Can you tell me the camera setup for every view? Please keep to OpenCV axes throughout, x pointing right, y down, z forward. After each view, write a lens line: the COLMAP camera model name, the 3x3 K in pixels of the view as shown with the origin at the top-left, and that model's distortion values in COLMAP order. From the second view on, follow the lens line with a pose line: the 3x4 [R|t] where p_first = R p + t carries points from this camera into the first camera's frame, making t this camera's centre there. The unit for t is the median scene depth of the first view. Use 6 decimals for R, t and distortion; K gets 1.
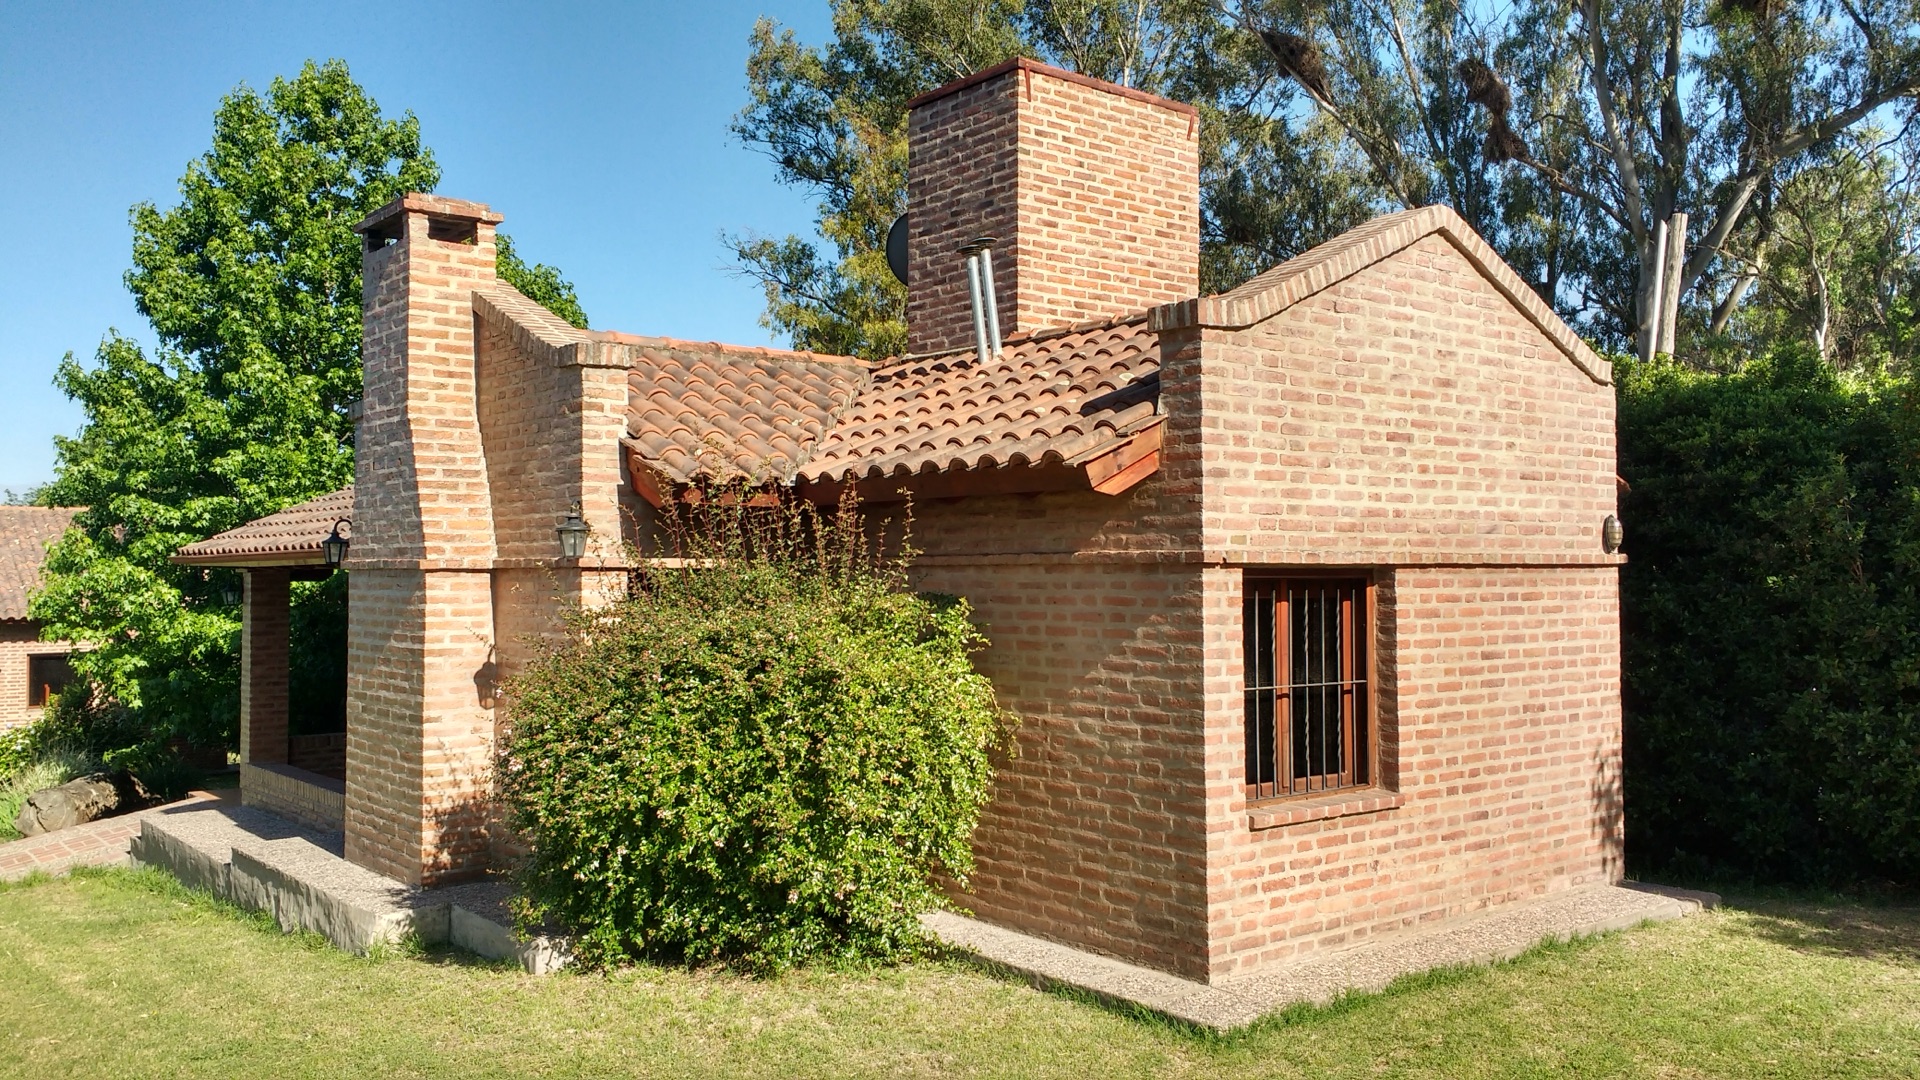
lens RADIAL K [[1505.8, 0, 967.0], [0, 1505.8, 527.6], [0, 0, 1]] dist [0.109487, -0.170680]
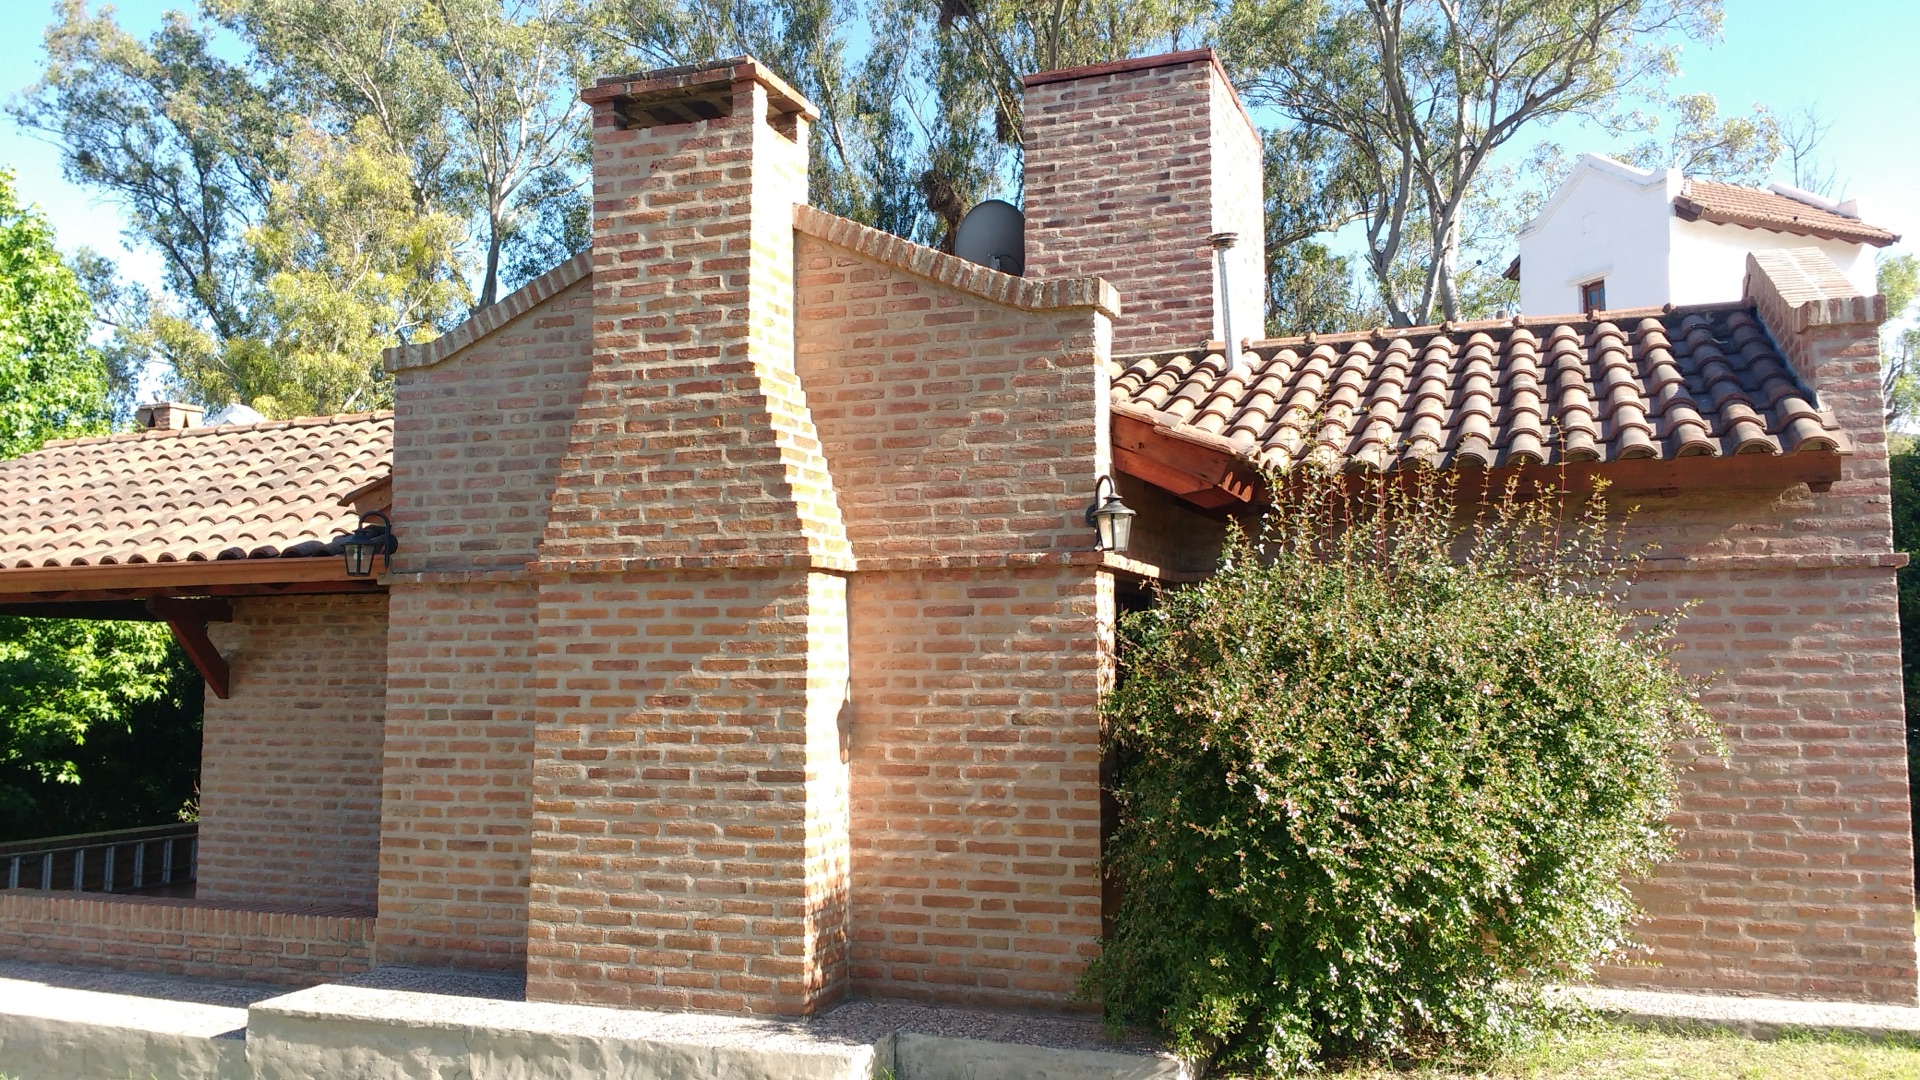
lens RADIAL K [[1505.8, 0, 967.0], [0, 1505.8, 527.6], [0, 0, 1]] dist [0.109487, -0.170680]
pose [[0.870318, 0.045598, 0.490374, -0.610311], [-0.013921, 0.997585, -0.068054, 0.053550], [-0.492293, 0.052403, 0.868851, 0.322253]]
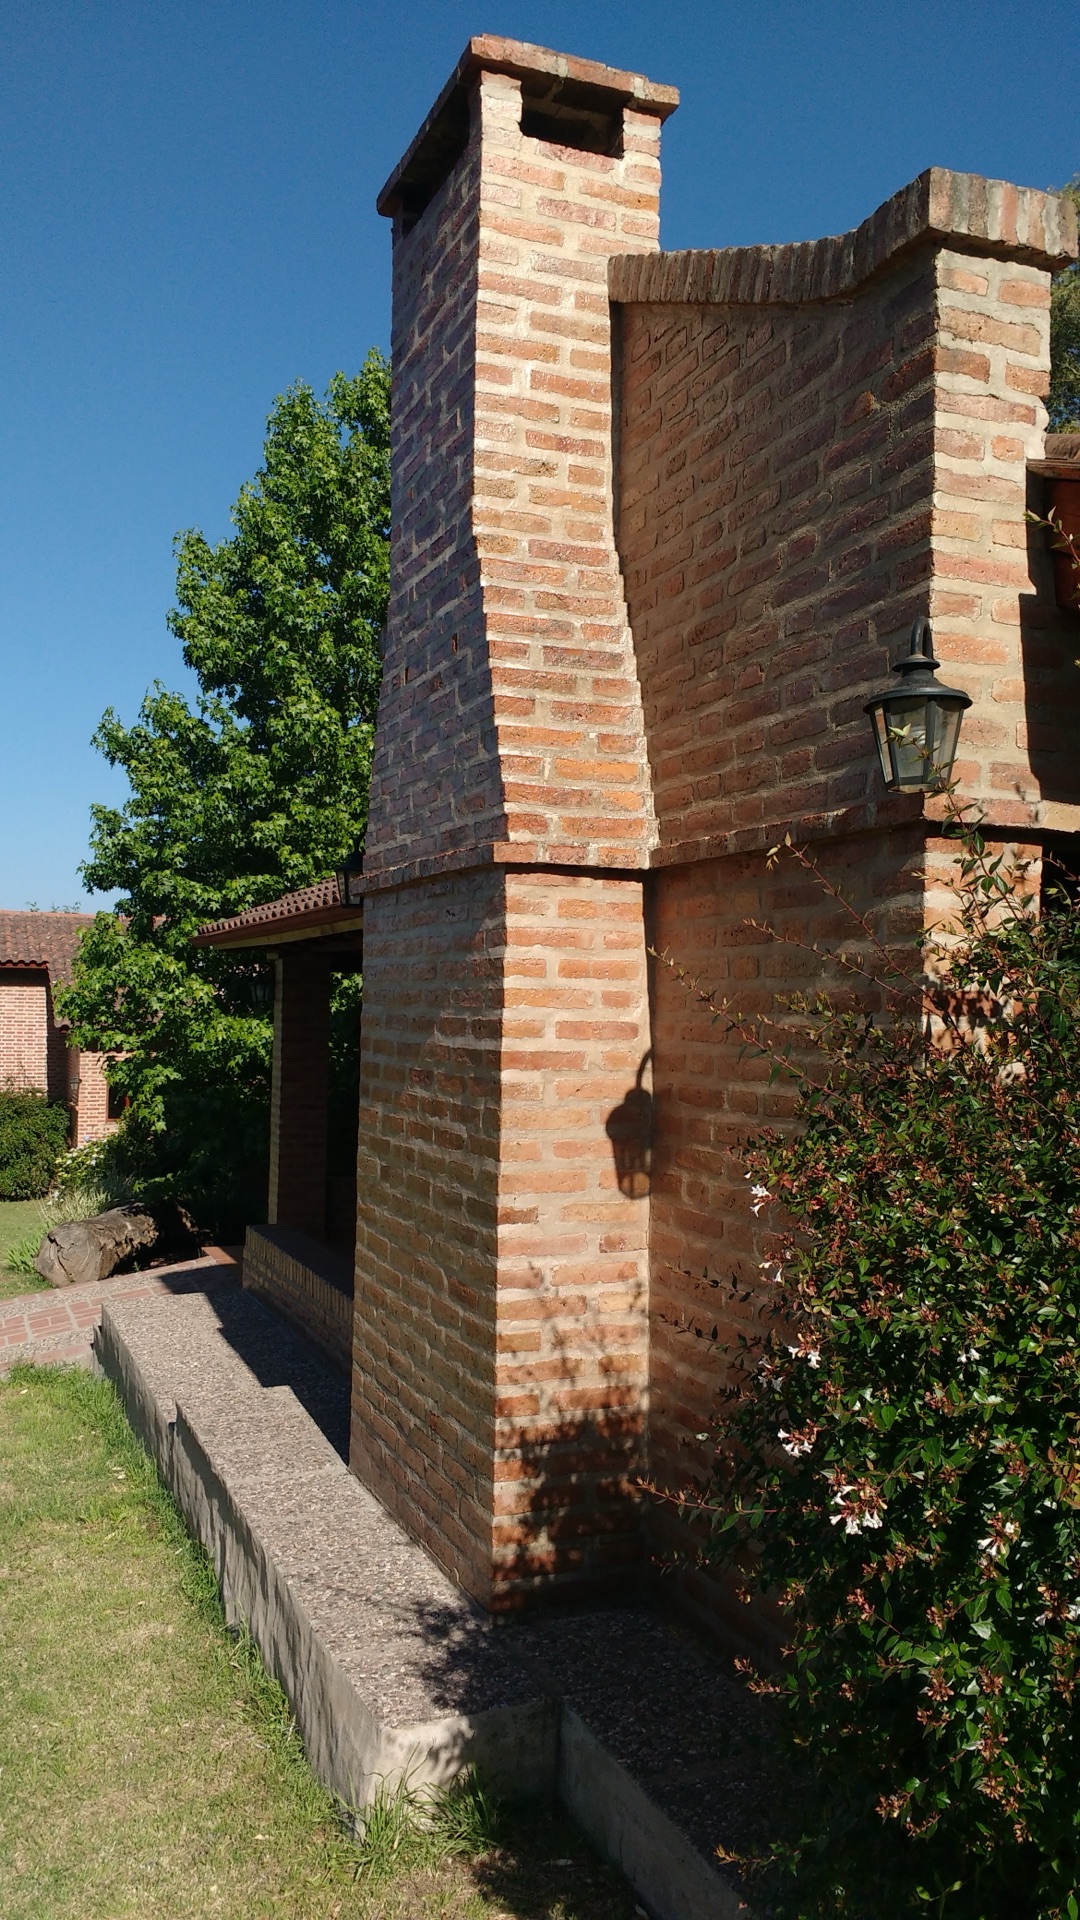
lens RADIAL K [[1505.8, 0, 540.0], [0, 1505.8, 960.0], [0, 0, 1]] dist [0.109487, -0.170680]
pose [[0.951711, 0.010349, -0.306822, -0.205140], [-0.011646, 0.999929, -0.002398, 0.052373], [0.306775, 0.005855, 0.951764, 0.569354]]
